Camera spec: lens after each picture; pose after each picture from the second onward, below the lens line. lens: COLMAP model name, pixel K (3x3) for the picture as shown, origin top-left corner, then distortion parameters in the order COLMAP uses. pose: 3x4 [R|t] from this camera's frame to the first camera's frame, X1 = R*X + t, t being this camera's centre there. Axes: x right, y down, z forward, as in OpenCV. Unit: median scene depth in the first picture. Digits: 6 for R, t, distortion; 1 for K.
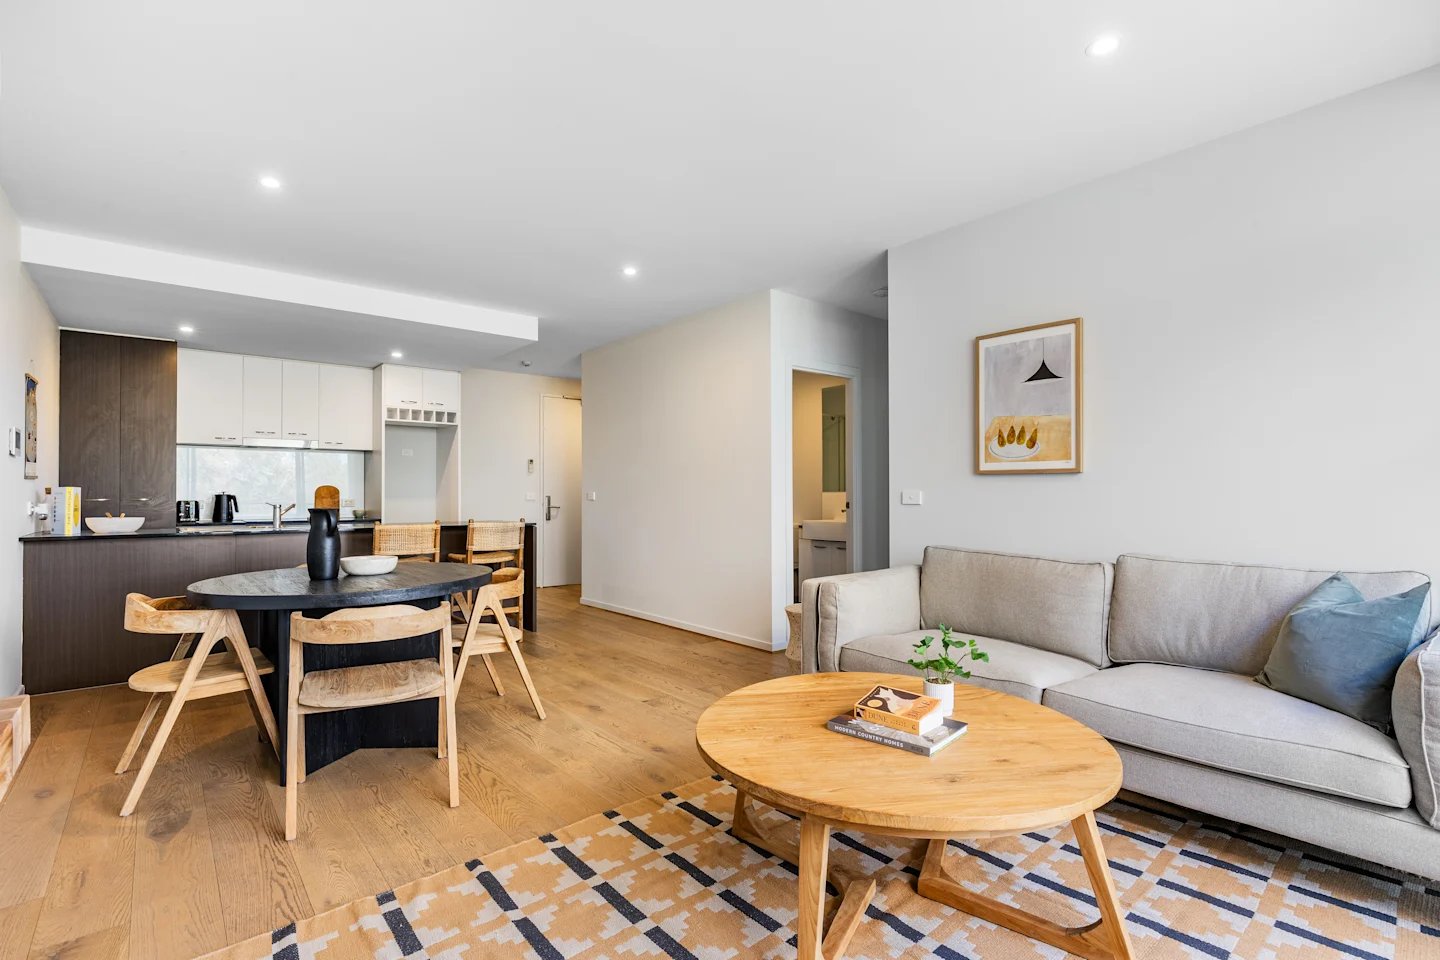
lens RADIAL K [[658.4, 0, 720.0], [0, 658.4, 480.0], [0, 0, 1]] dist [-0.002840, -0.000521]
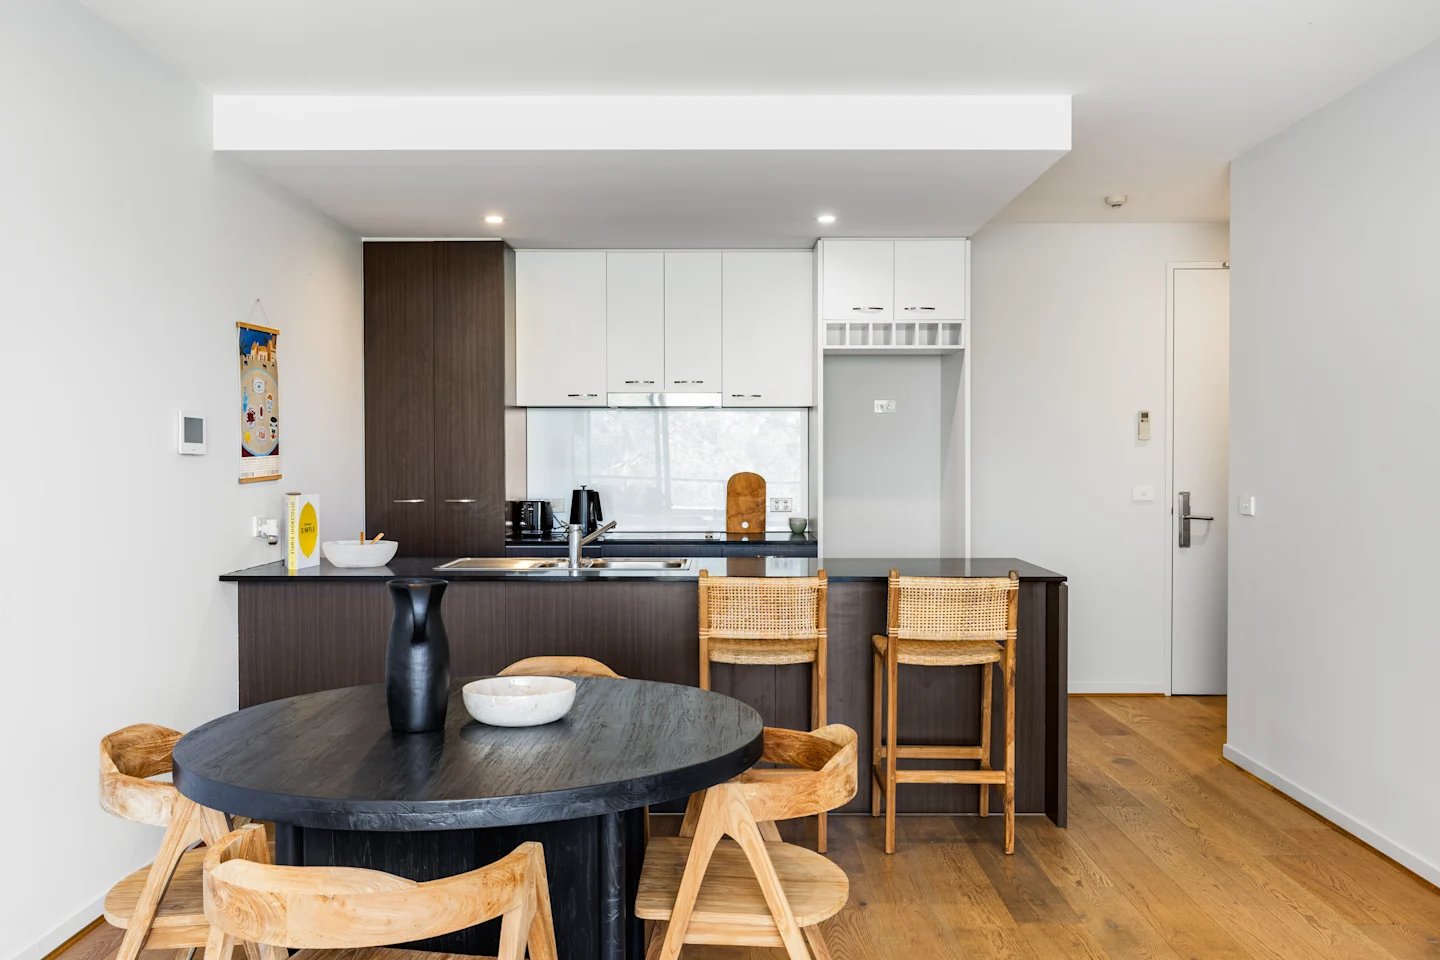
lens RADIAL K [[1260.9, 0, 720.0], [0, 1260.9, 480.0], [0, 0, 1]] dist [0.014354, 0.006325]
pose [[0.759843, 0.018838, -0.649833, 0.080499], [0.010440, 0.999098, 0.041170, -0.033051], [0.650023, -0.038067, 0.758961, 0.216496]]
